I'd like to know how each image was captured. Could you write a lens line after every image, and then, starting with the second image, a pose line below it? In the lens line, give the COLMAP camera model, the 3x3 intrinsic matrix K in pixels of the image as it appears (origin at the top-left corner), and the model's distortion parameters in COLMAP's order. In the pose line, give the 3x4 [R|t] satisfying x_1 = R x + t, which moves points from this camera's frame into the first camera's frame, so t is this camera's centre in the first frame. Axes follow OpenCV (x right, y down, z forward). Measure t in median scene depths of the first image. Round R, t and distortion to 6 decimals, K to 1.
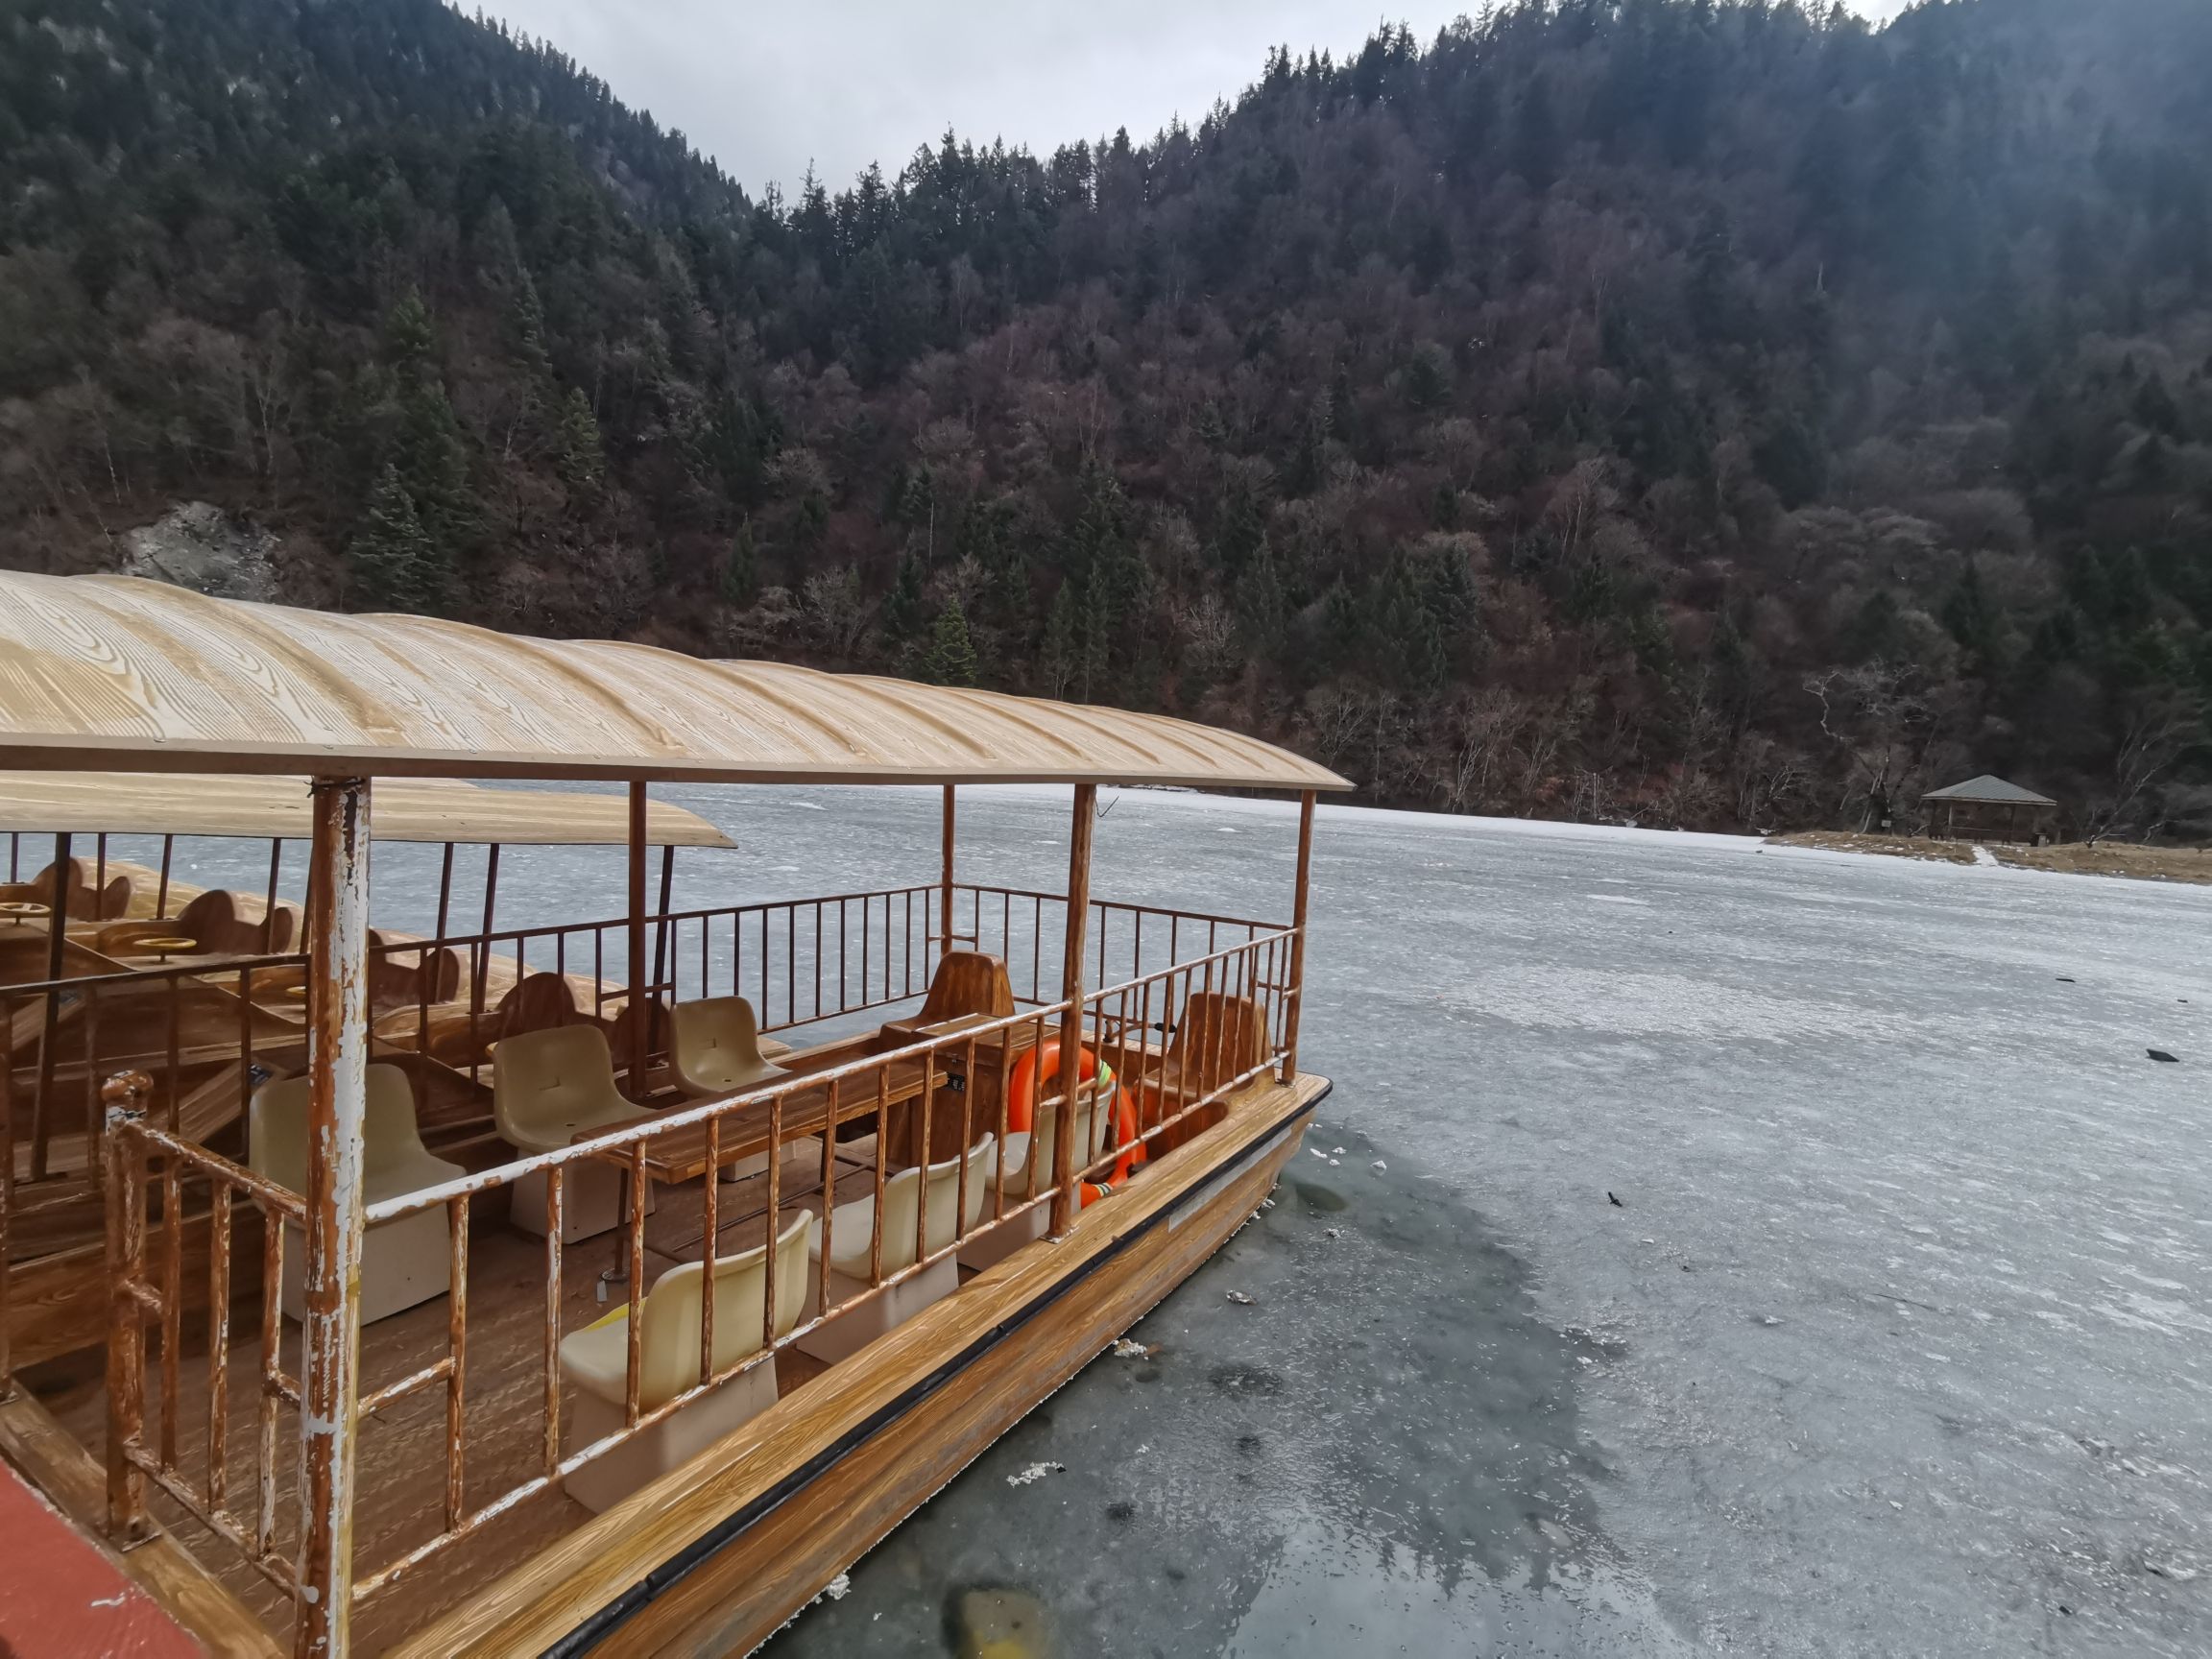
lens RADIAL K [[1070.0, 0, 1113.4], [0, 1070.0, 819.7], [0, 0, 1]] dist [0.010141, -0.000873]
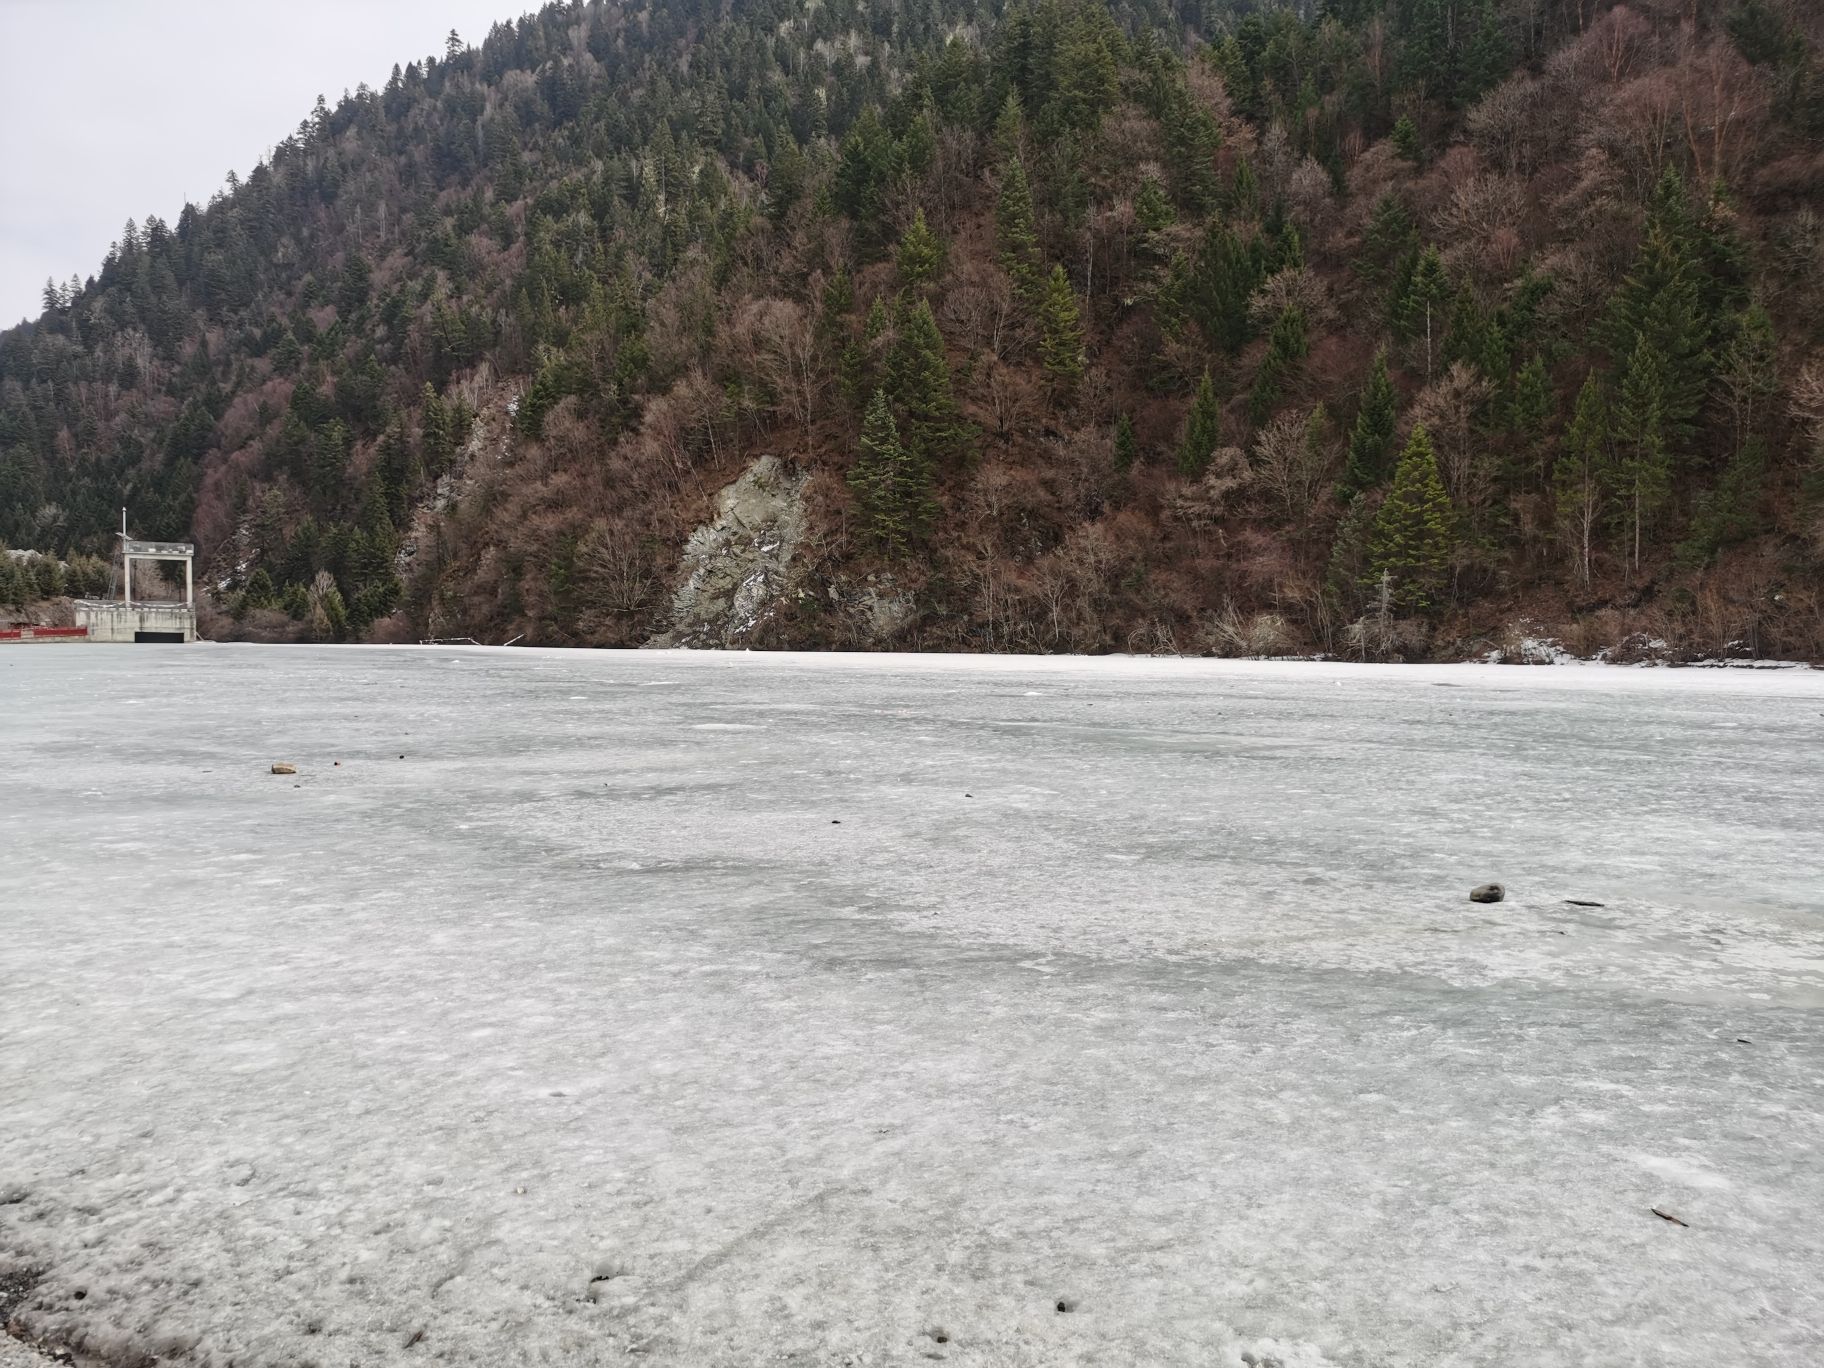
lens RADIAL K [[1393.9, 0, 918.5], [0, 1393.9, 677.1], [0, 0, 1]] dist [0.053638, -0.043211]
pose [[0.714285, -0.041037, -0.698650, 0.247016], [0.012669, 0.998874, -0.045718, 0.006249], [0.699740, 0.023804, 0.714001, 0.059697]]
